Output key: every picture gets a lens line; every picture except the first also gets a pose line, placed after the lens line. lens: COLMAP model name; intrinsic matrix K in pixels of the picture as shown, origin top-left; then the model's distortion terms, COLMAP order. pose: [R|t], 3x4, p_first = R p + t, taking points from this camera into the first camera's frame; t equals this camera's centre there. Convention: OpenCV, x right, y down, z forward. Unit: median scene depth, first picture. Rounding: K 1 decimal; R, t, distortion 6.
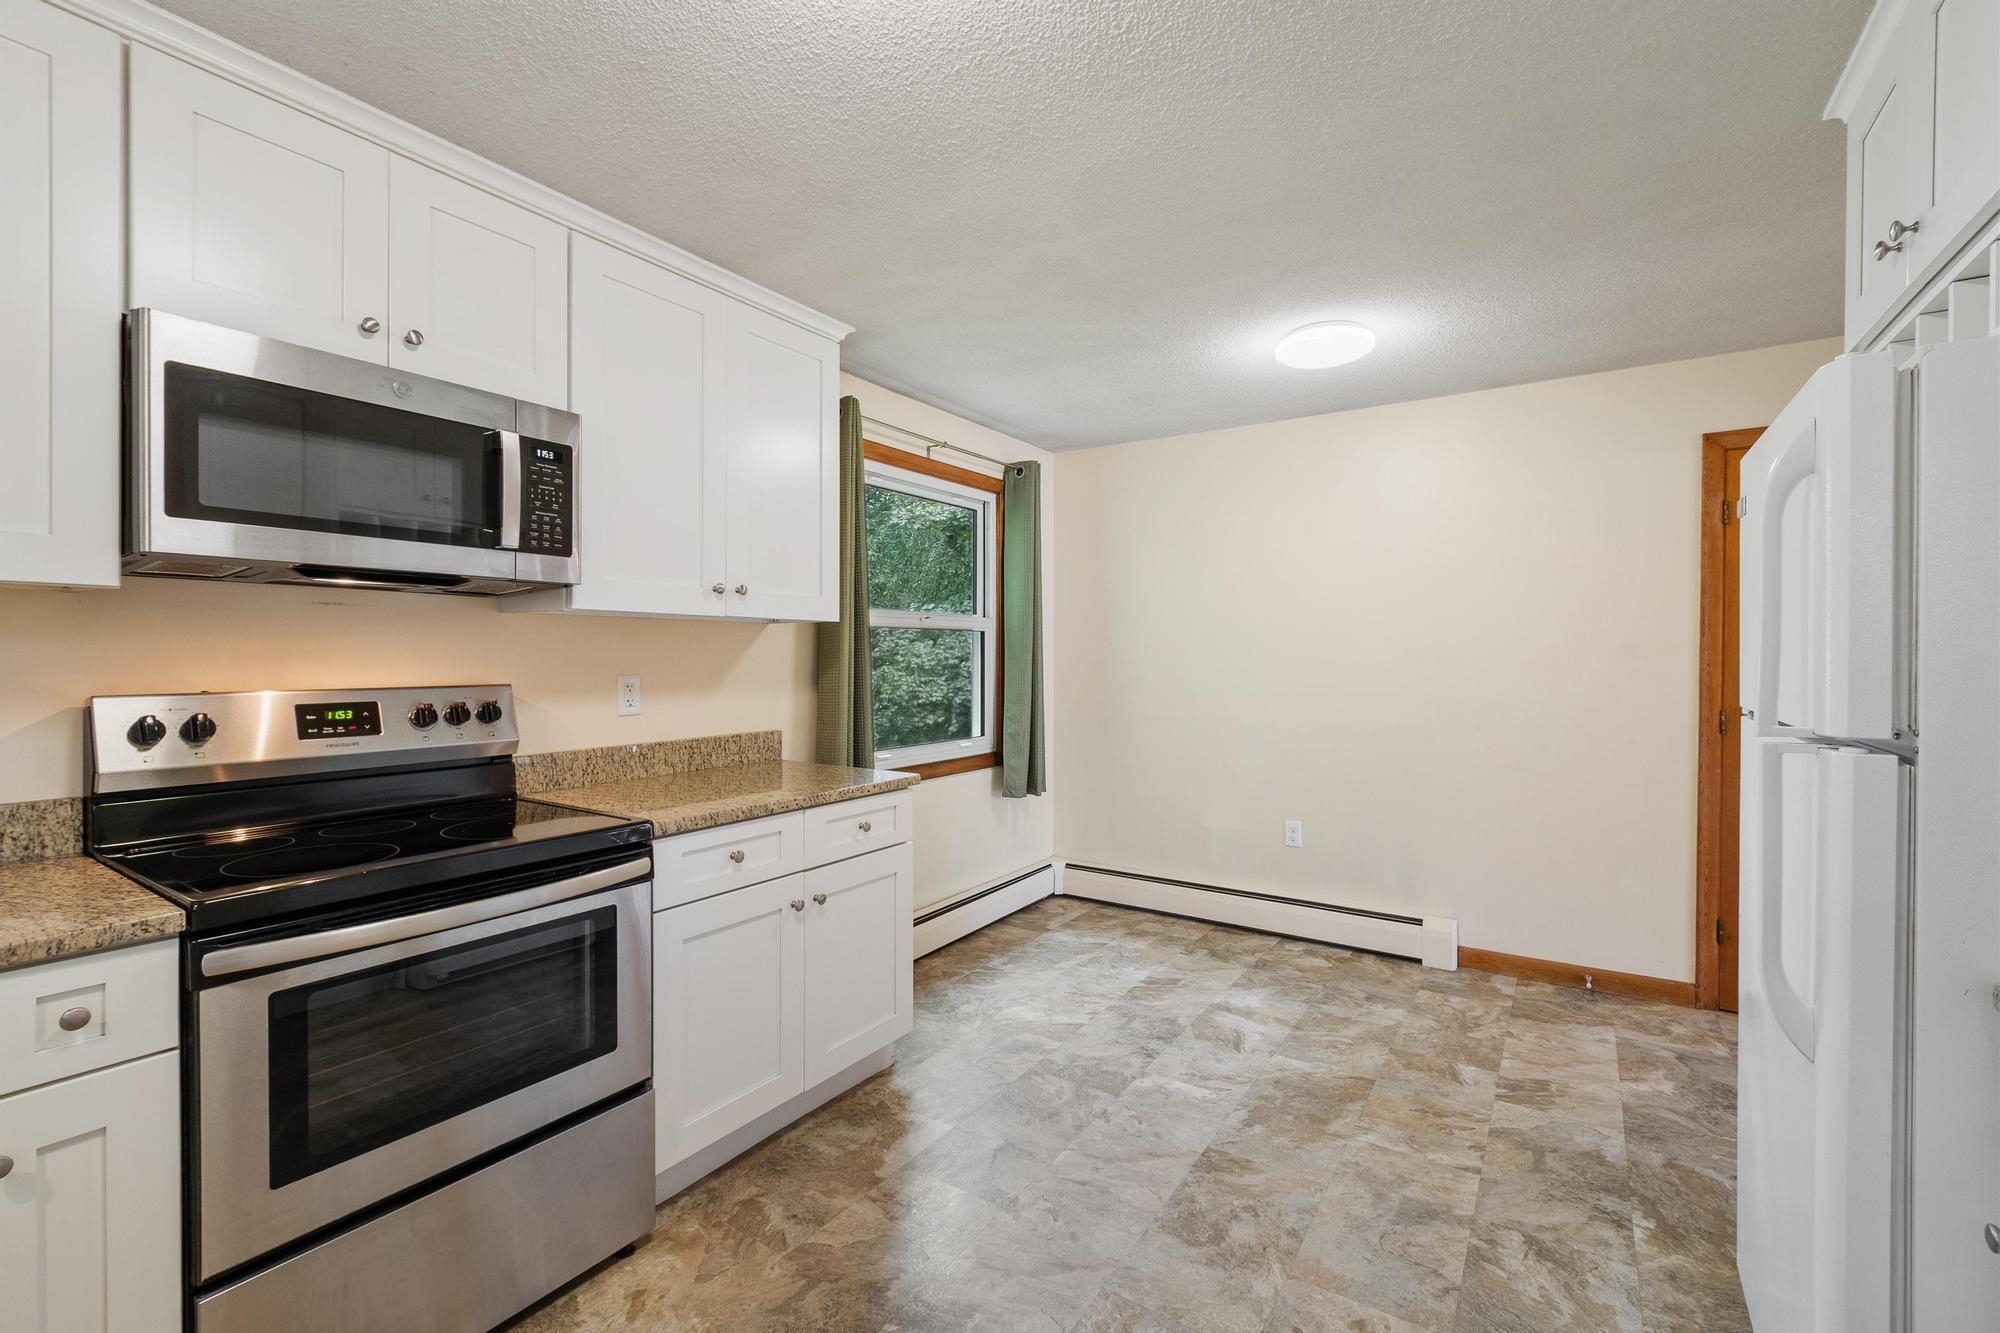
lens RADIAL K [[896.2, 0, 1000.0], [0, 896.2, 666.5], [0, 0, 1]] dist [0.002045, -0.000078]
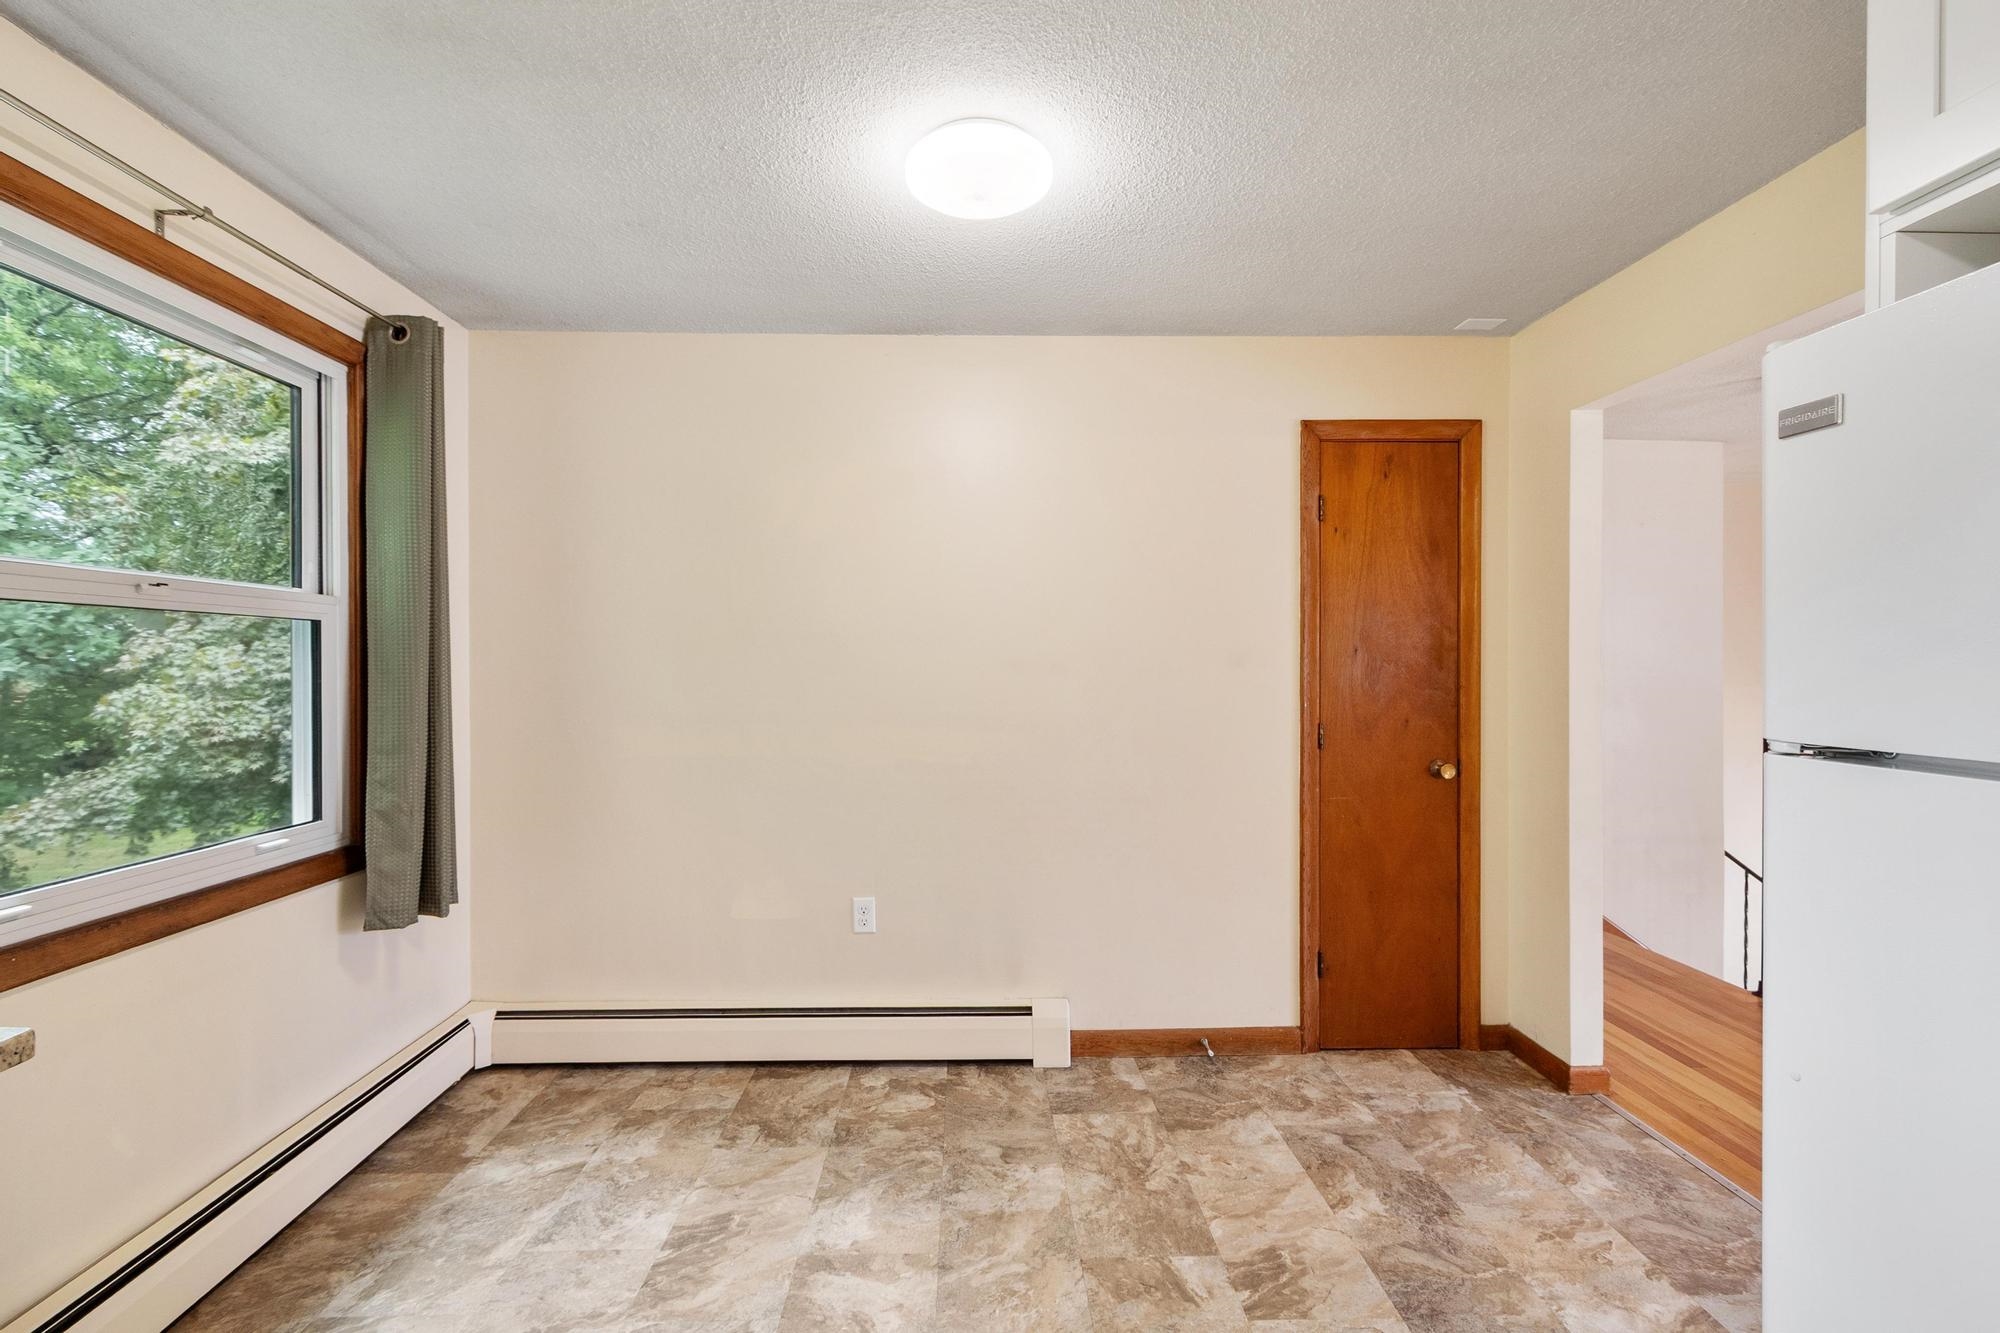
lens RADIAL K [[896.2, 0, 1000.0], [0, 896.2, 666.5], [0, 0, 1]] dist [0.002045, -0.000078]
pose [[0.820512, -0.004142, 0.571615, 0.009635], [0.010518, 0.999914, -0.007851, -0.004528], [-0.571533, 0.012454, 0.820484, 0.382511]]
